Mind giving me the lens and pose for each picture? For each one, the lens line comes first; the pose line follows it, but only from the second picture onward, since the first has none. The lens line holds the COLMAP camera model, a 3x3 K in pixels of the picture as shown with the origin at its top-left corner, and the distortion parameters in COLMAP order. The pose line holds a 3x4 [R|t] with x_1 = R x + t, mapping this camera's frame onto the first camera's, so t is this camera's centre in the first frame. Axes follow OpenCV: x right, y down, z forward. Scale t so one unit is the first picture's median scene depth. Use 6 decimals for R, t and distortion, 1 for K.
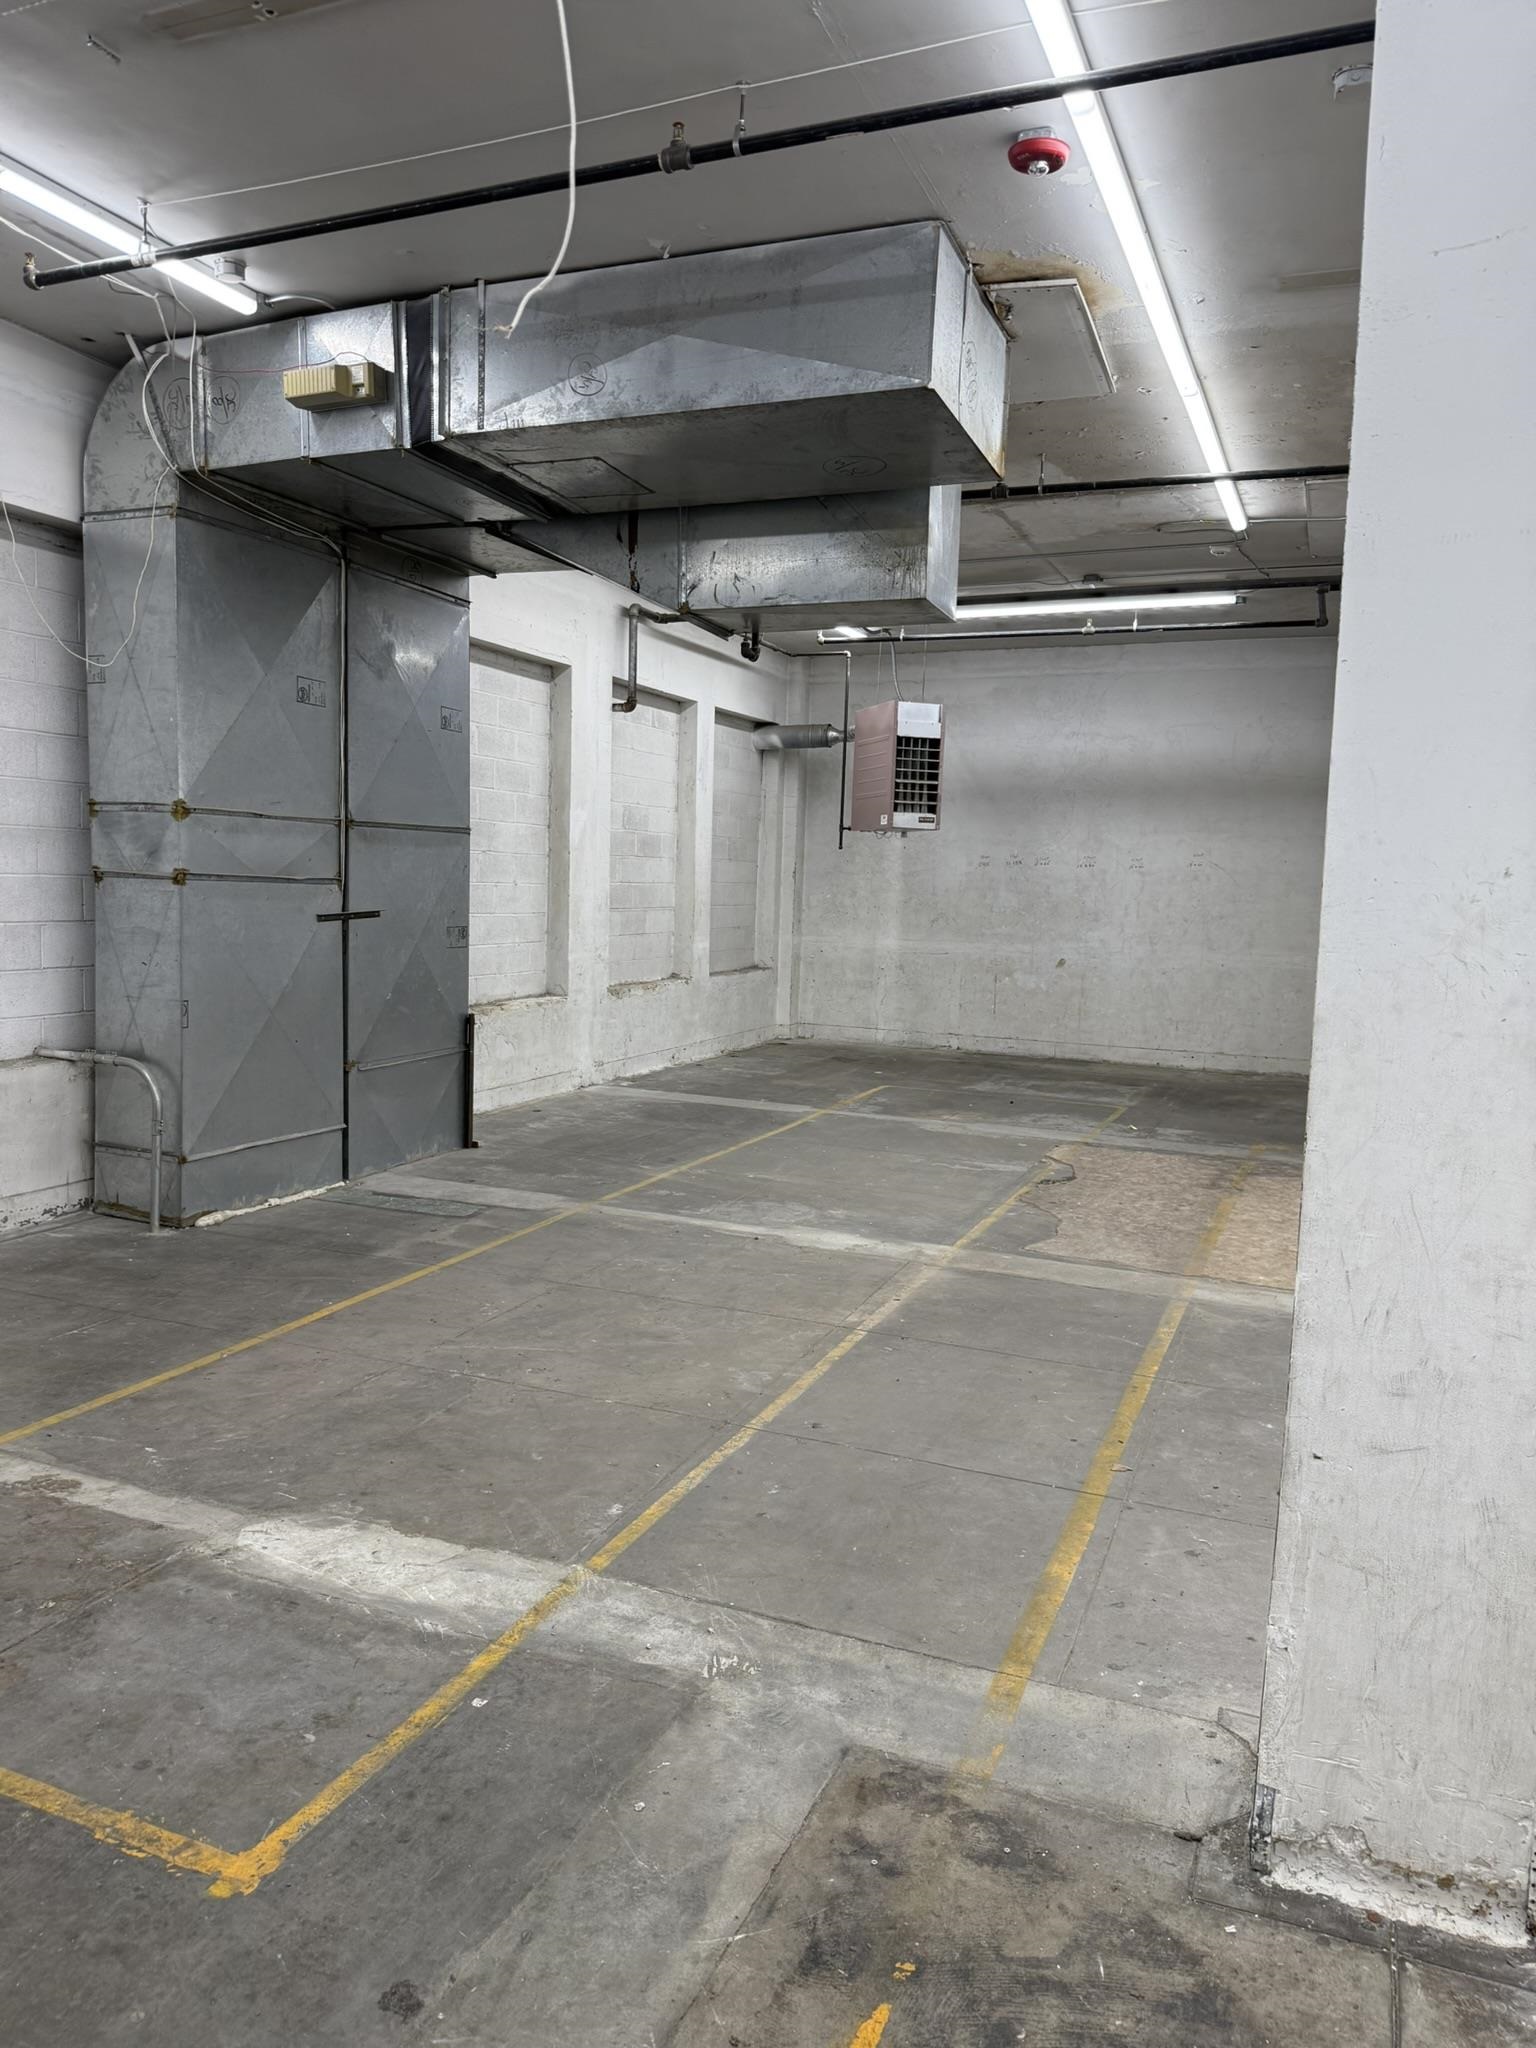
lens RADIAL K [[1427.9, 0, 762.0], [0, 1427.9, 1027.6], [0, 0, 1]] dist [0.069516, -0.080726]
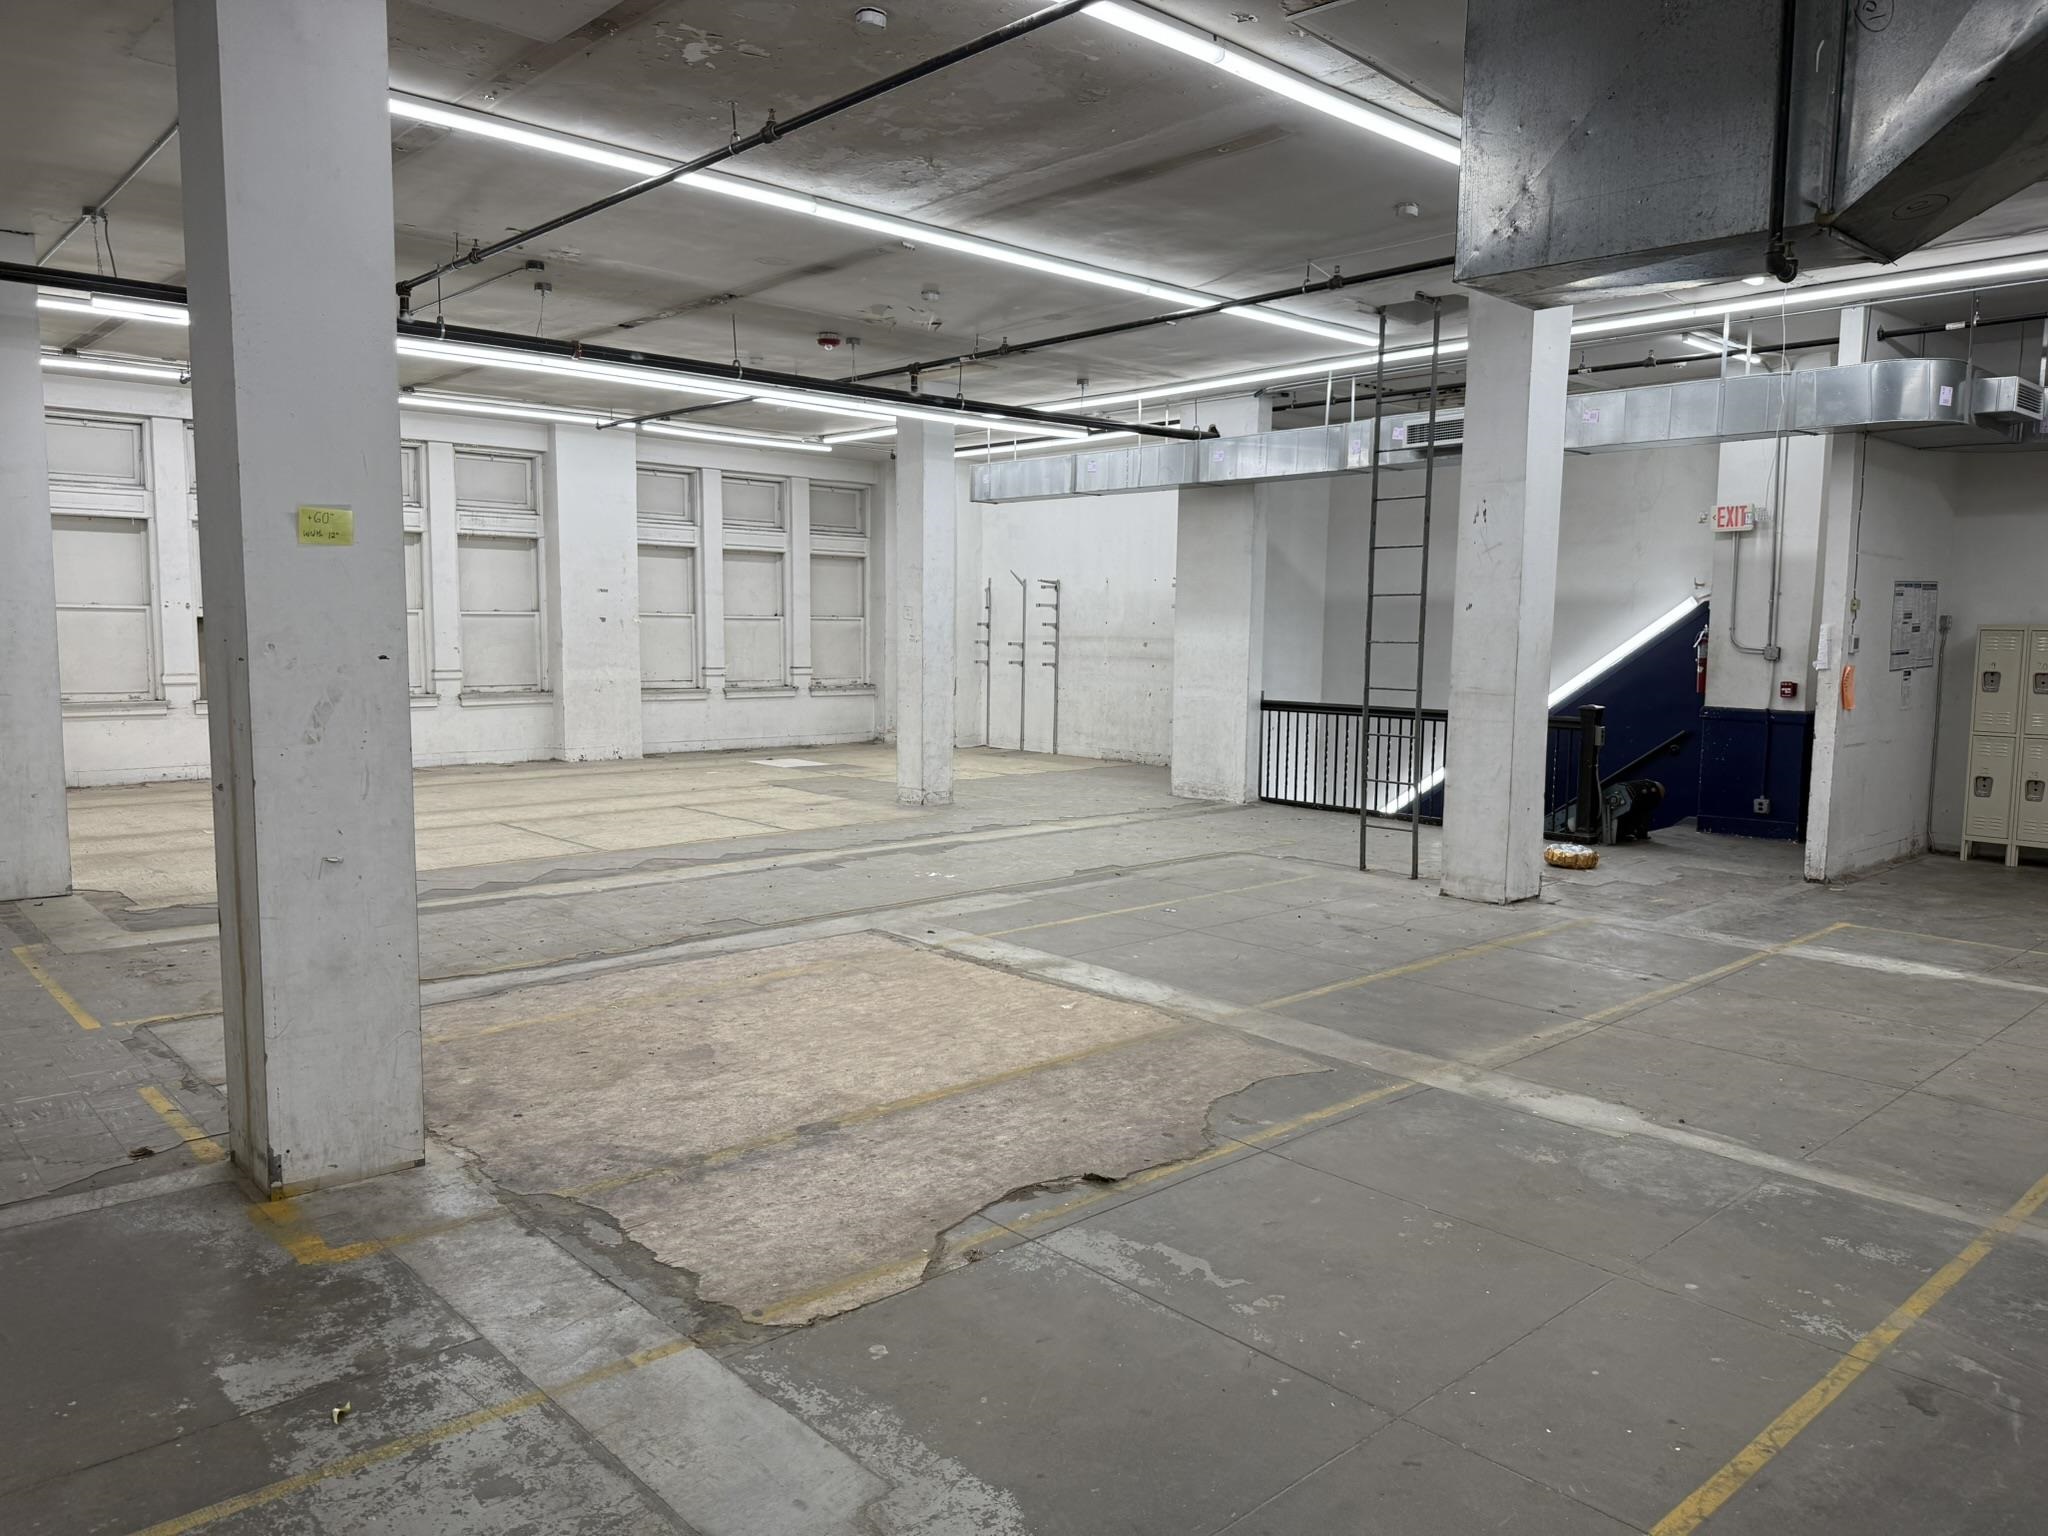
lens RADIAL K [[1427.9, 0, 1016.7], [0, 1427.9, 767.4], [0, 0, 1]] dist [0.069516, -0.080726]
pose [[-0.903244, -0.093827, 0.418745, 0.012509], [-0.005270, 0.978156, 0.207805, -0.212524], [-0.429095, 0.185492, -0.884008, 1.945830]]
